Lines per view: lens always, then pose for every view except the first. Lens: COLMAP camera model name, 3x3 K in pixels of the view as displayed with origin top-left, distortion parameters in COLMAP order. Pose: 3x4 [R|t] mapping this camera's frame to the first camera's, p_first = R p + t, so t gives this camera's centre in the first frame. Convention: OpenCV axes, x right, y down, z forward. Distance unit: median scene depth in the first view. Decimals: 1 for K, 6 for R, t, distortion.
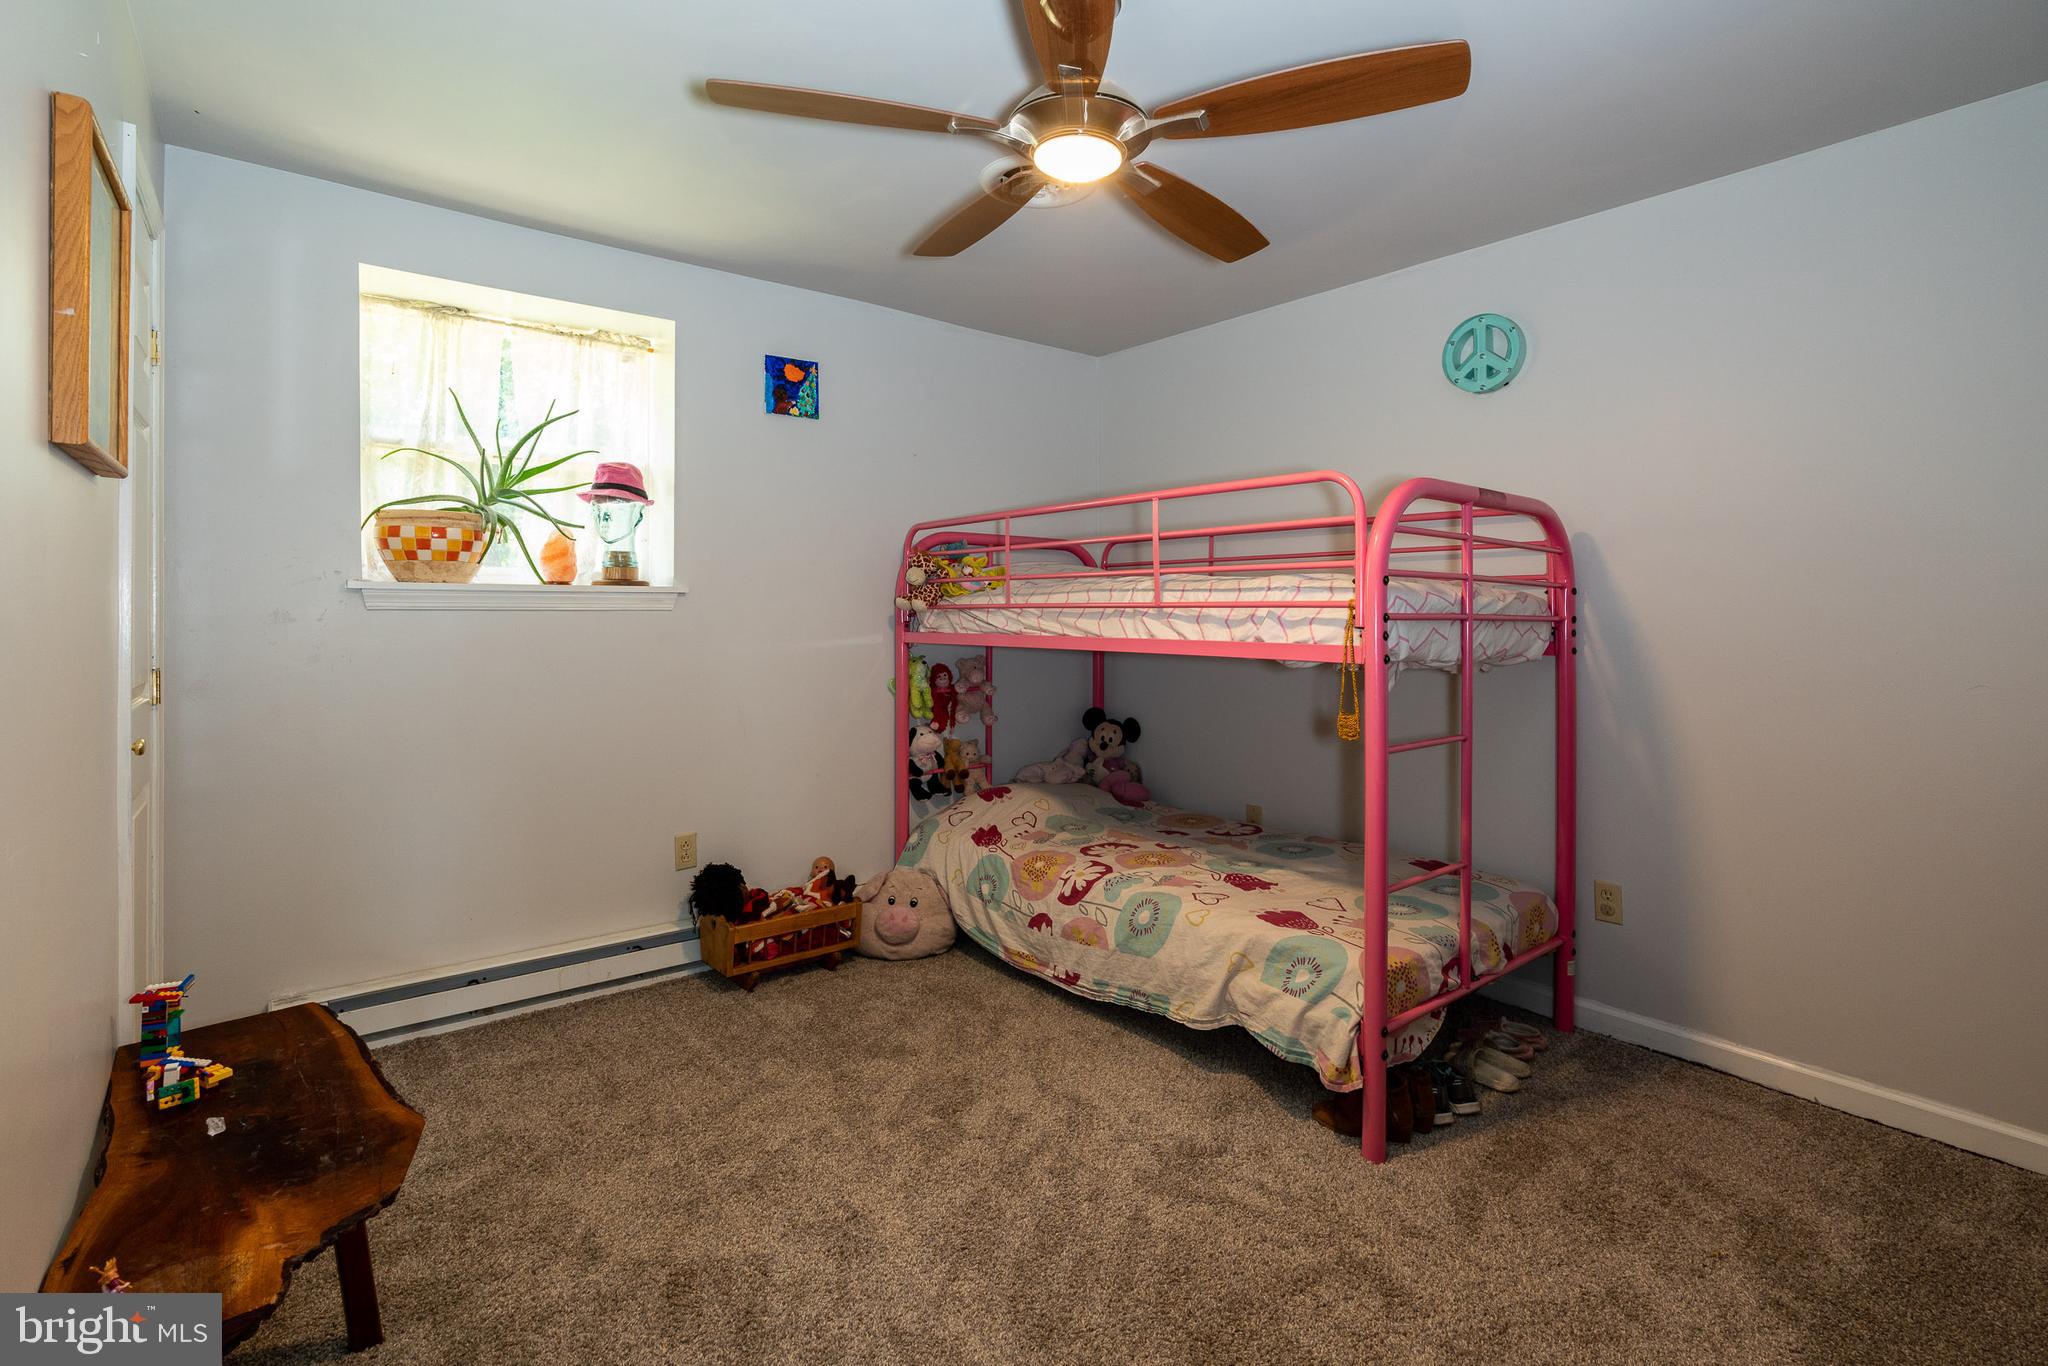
lens RADIAL K [[924.9, 0, 1014.1], [0, 924.9, 655.8], [0, 0, 1]] dist [-0.015510, 0.008416]
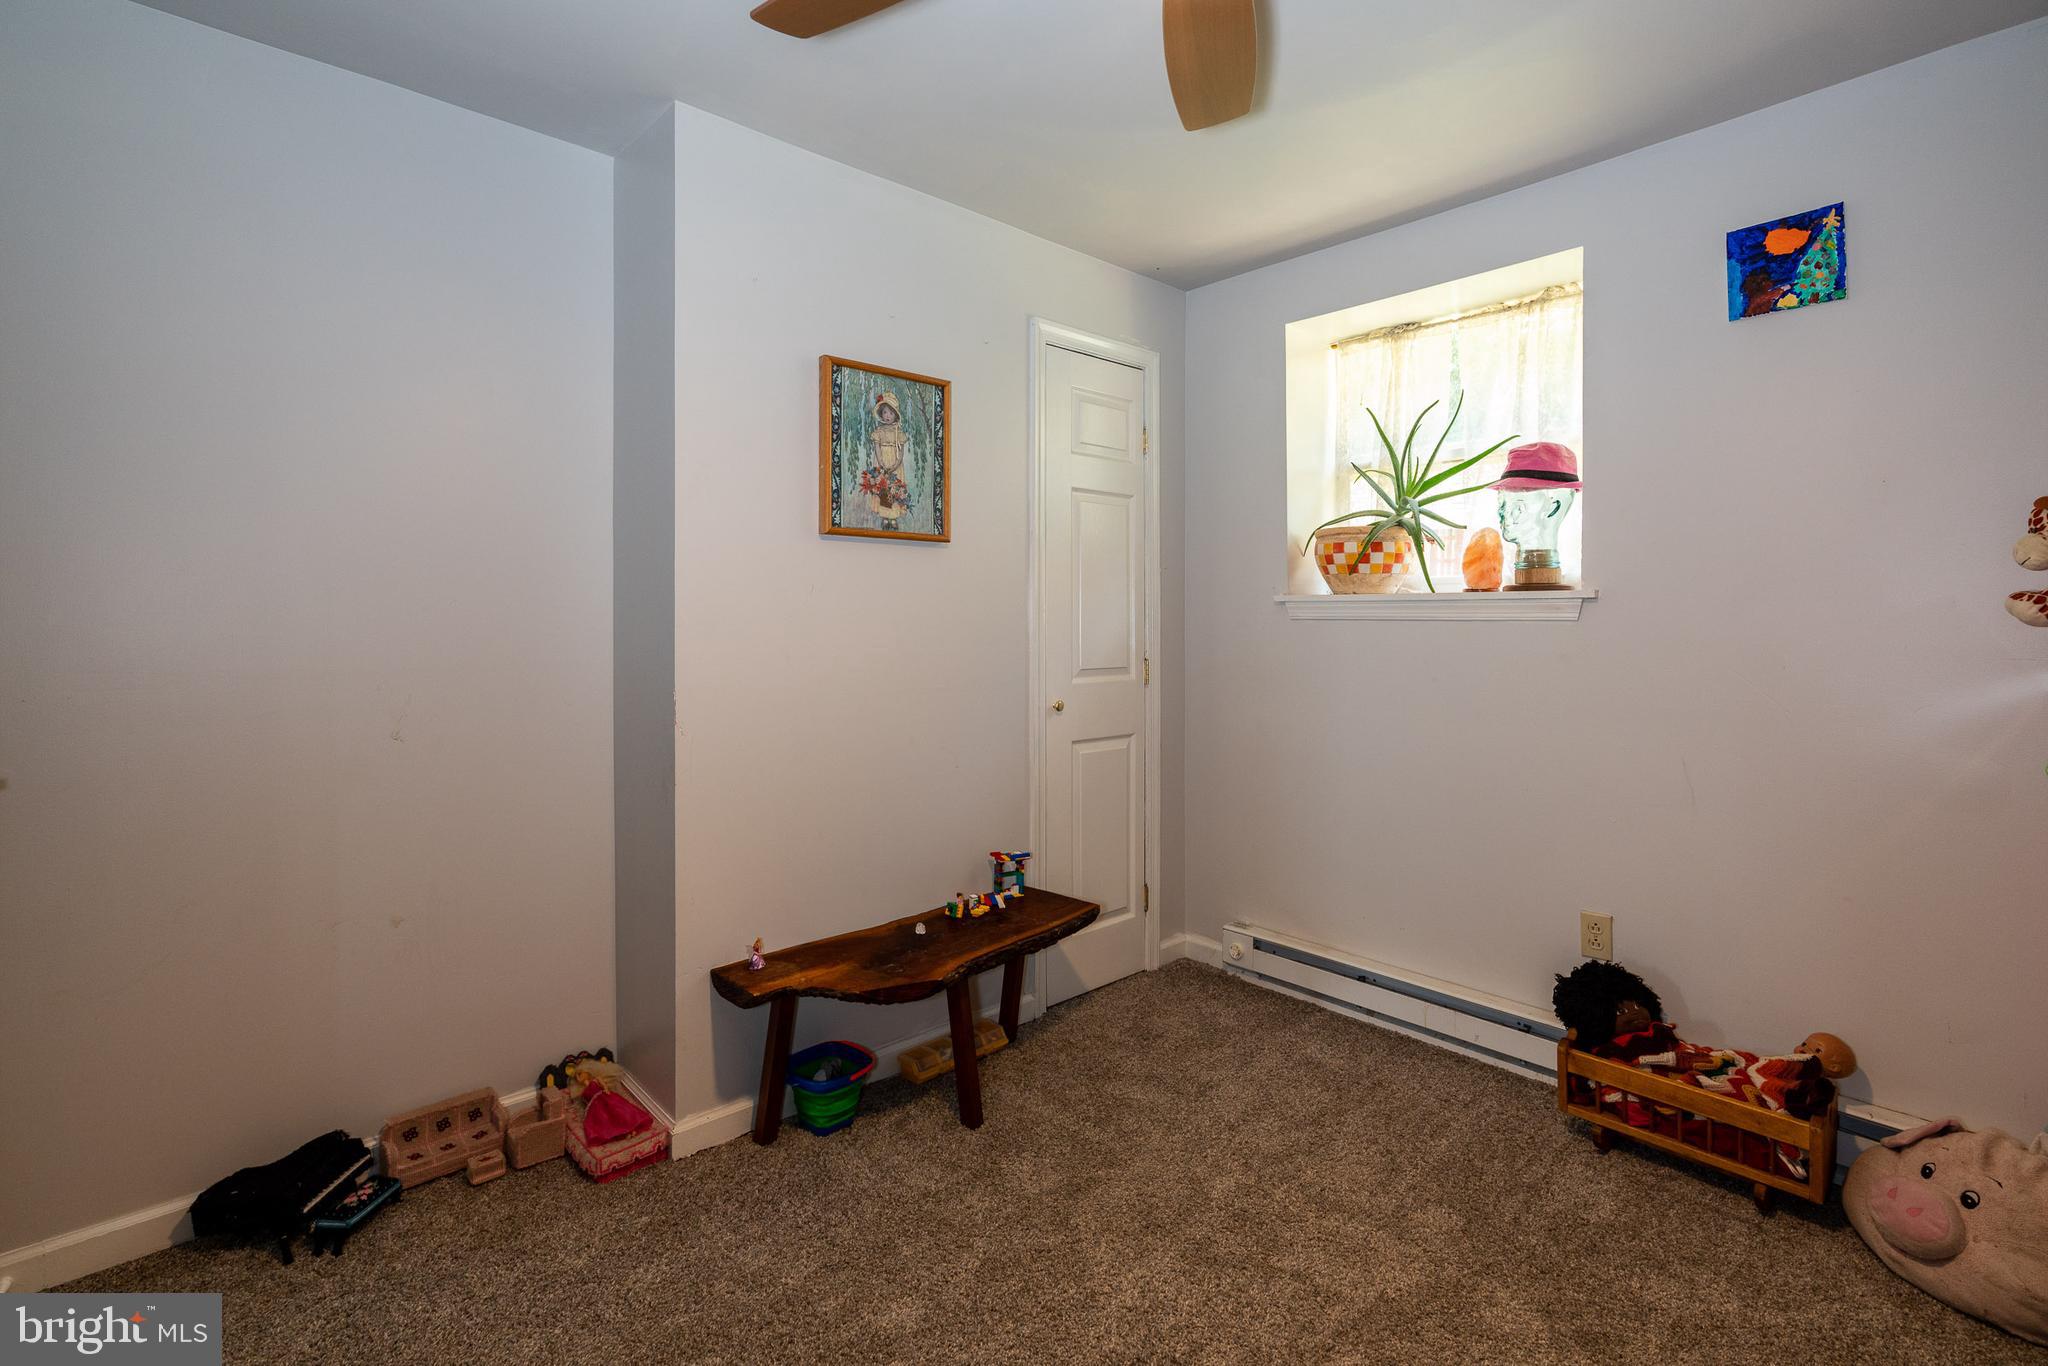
lens RADIAL K [[924.9, 0, 1014.1], [0, 924.9, 655.8], [0, 0, 1]] dist [-0.015510, 0.008416]
pose [[0.081043, 0.039987, -0.995908, 0.371899], [-0.048002, 0.998192, 0.036172, -0.024577], [0.995554, 0.044874, 0.082816, 0.469490]]
